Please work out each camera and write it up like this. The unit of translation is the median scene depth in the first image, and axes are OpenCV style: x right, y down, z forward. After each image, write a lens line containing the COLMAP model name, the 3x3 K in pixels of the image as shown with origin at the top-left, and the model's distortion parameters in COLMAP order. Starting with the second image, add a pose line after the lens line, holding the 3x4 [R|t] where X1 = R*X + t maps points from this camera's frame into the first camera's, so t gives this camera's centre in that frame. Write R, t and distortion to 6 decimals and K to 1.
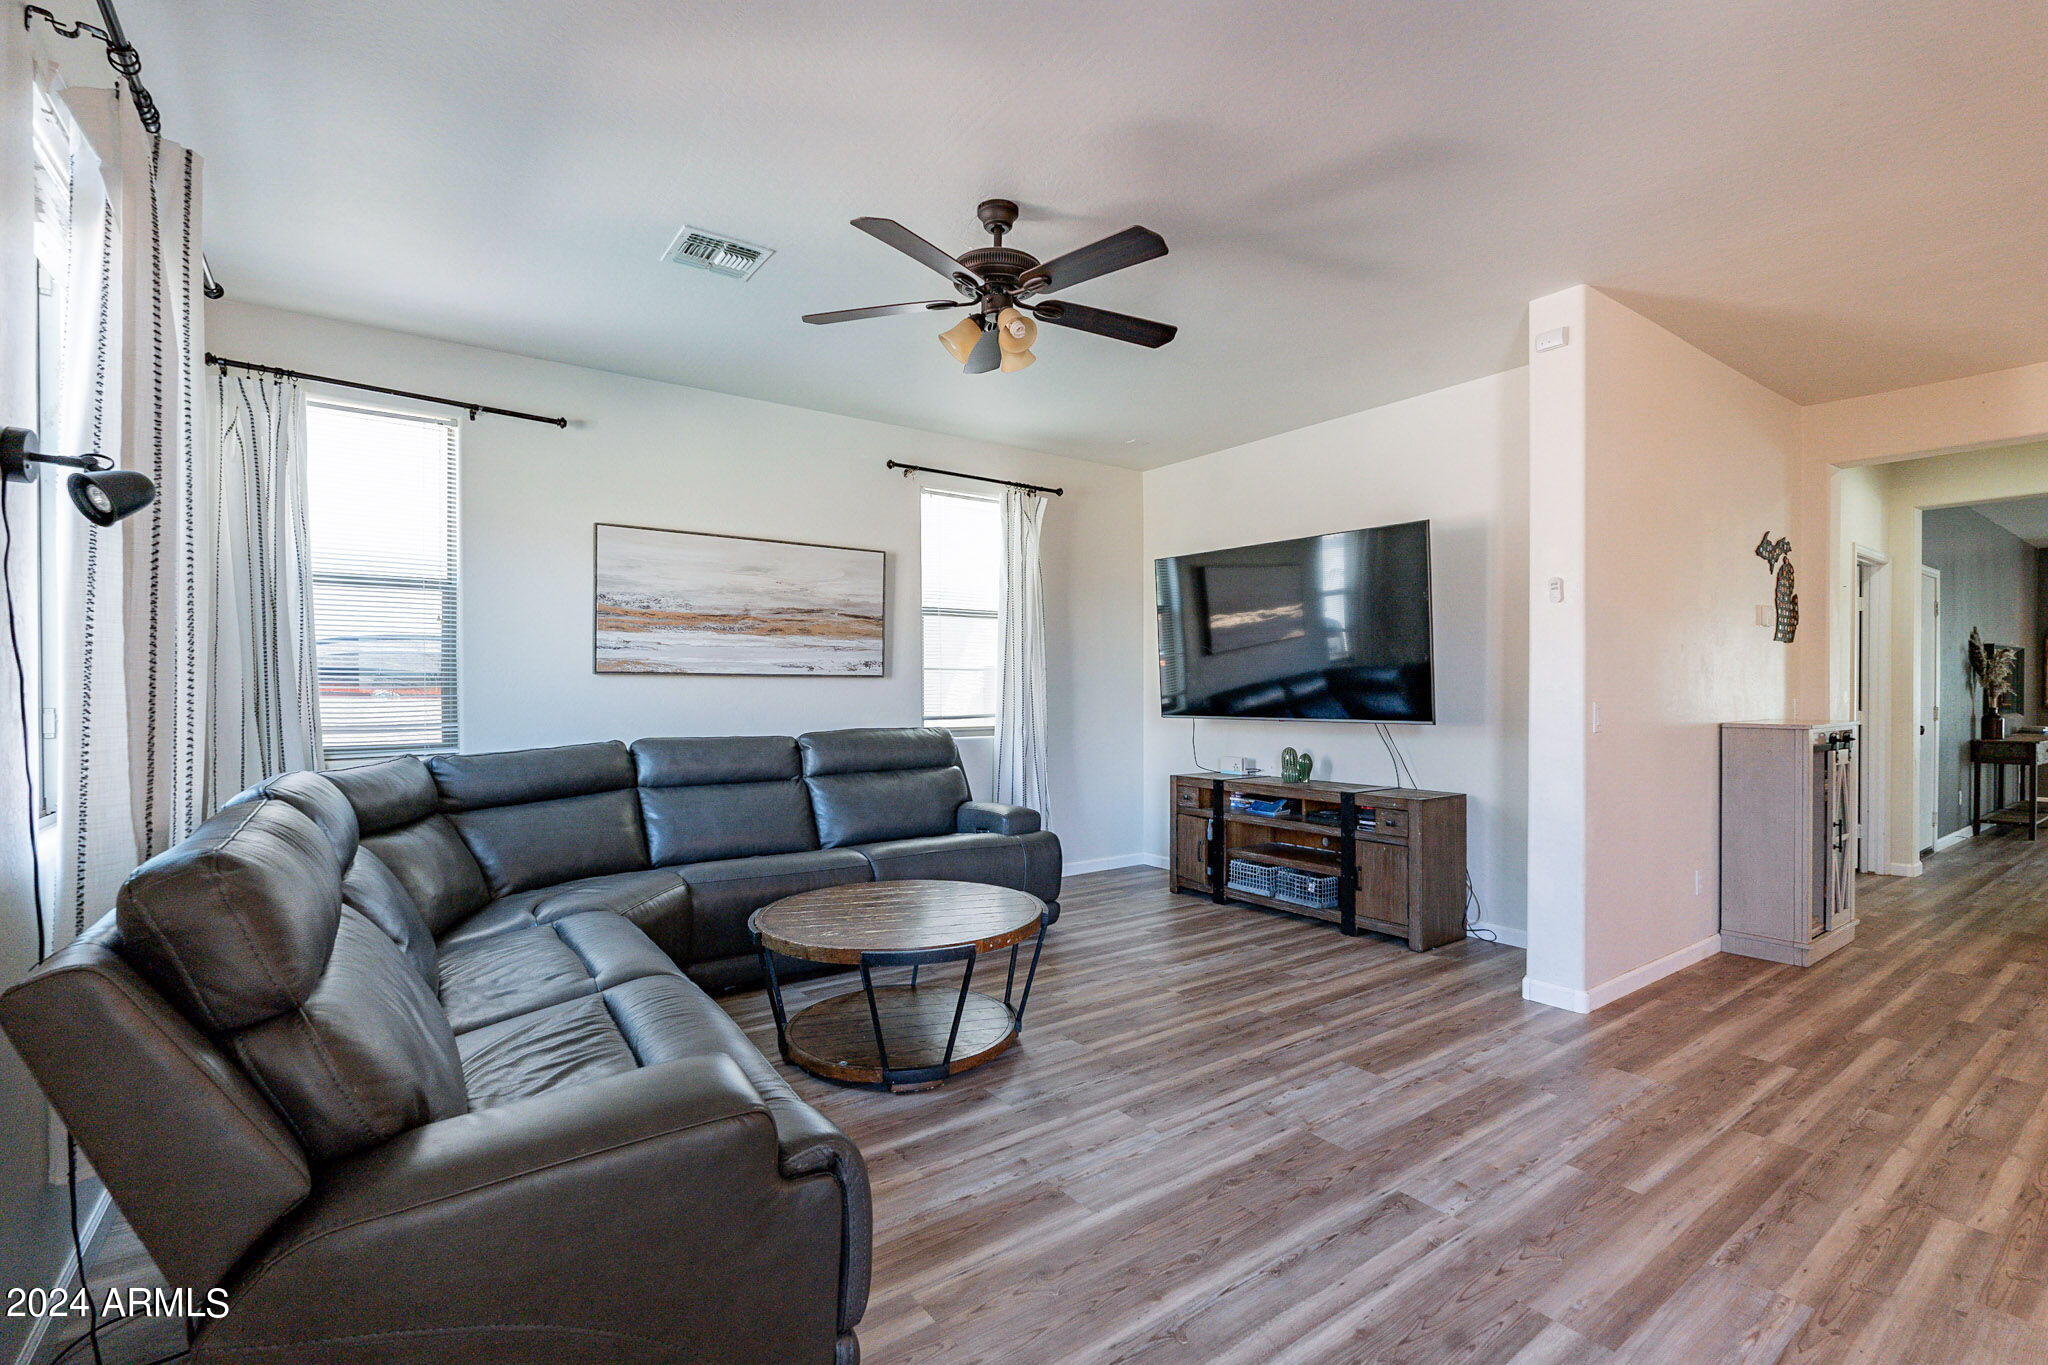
lens RADIAL K [[907.0, 0, 1016.2], [0, 907.0, 687.9], [0, 0, 1]] dist [-0.004054, -0.000214]
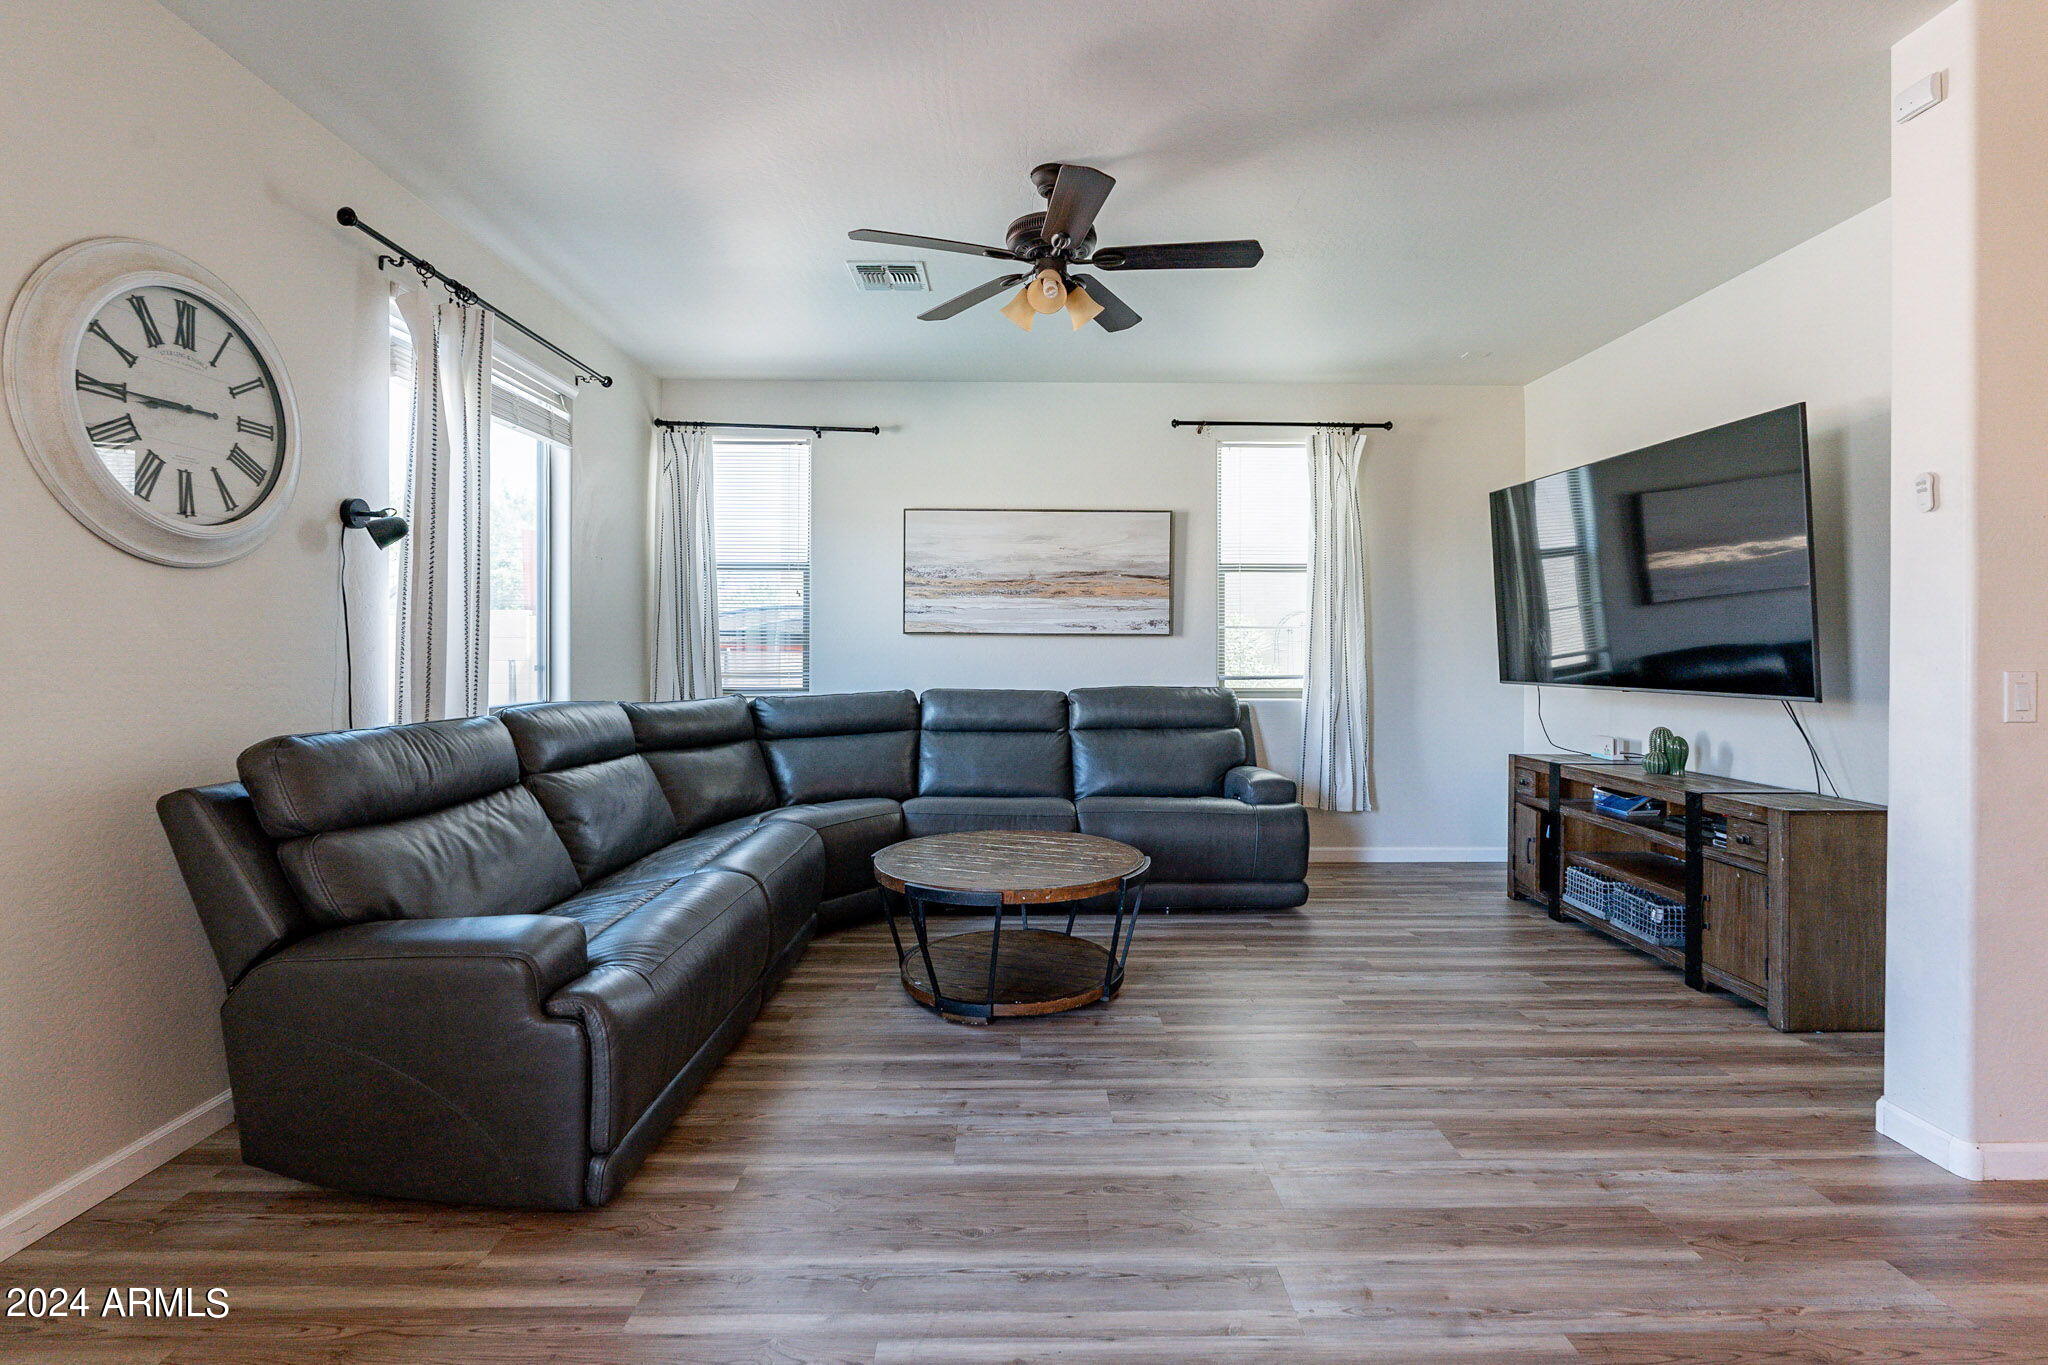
lens RADIAL K [[907.0, 0, 1040.6], [0, 907.0, 645.2], [0, 0, 1]] dist [-0.004054, -0.000214]
pose [[0.821012, 0.001629, -0.570909, 0.353136], [-0.002857, 0.999995, -0.001254, 0.000290], [0.570904, 0.002661, 0.821012, 0.105925]]
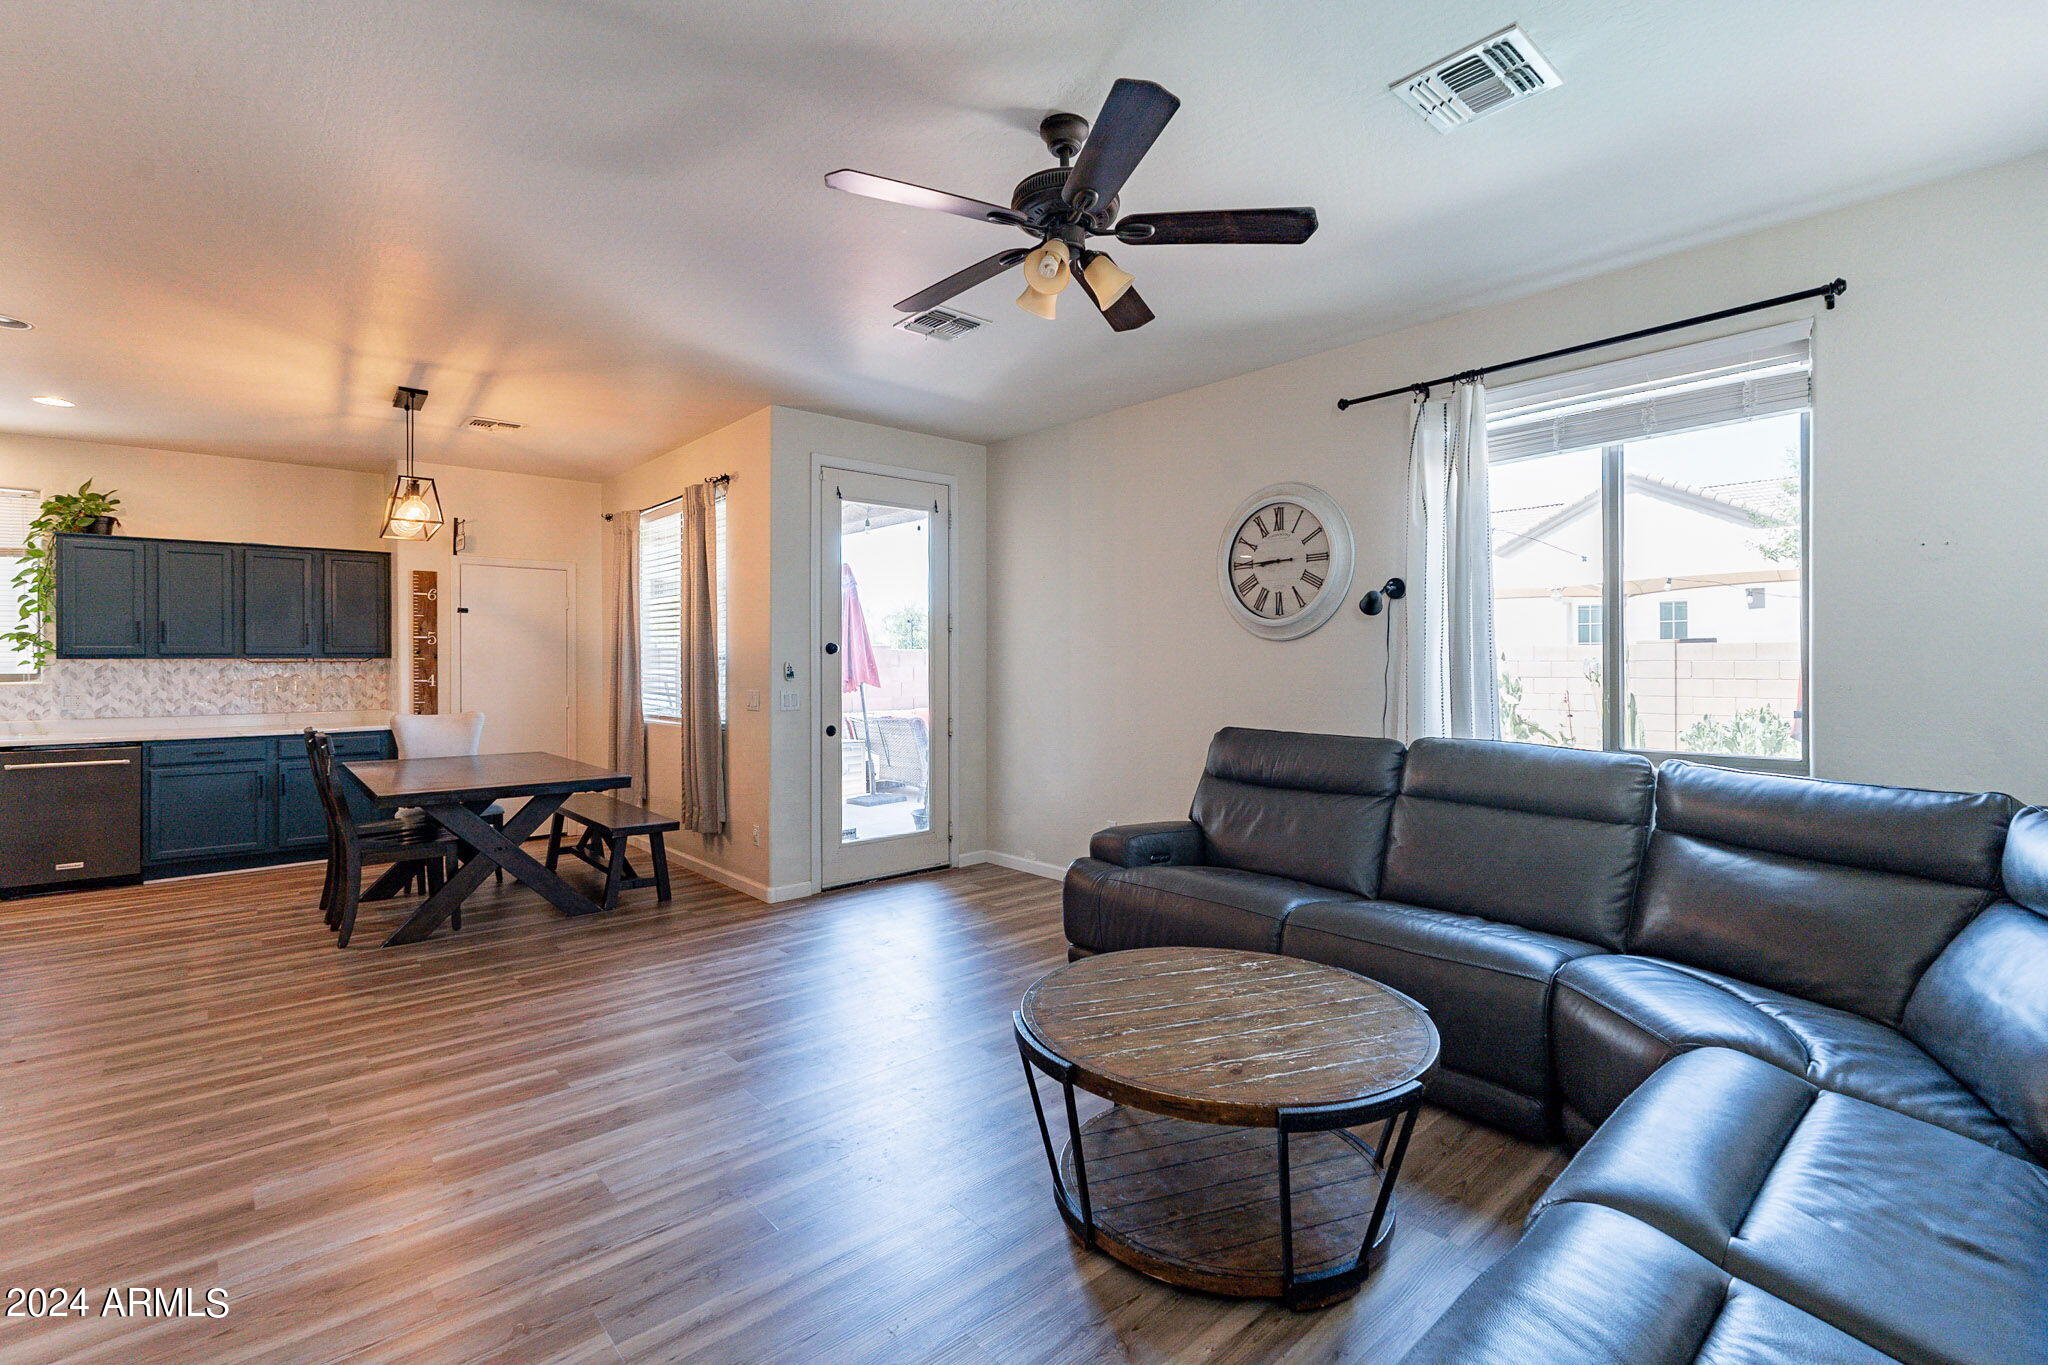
lens RADIAL K [[907.0, 0, 1026.5], [0, 907.0, 671.1], [0, 0, 1]] dist [-0.004054, -0.000214]
pose [[-0.994828, 0.003647, -0.101511, 0.066208], [0.002432, 0.999924, 0.012091, -0.020803], [0.101547, 0.011781, -0.994761, 1.181384]]
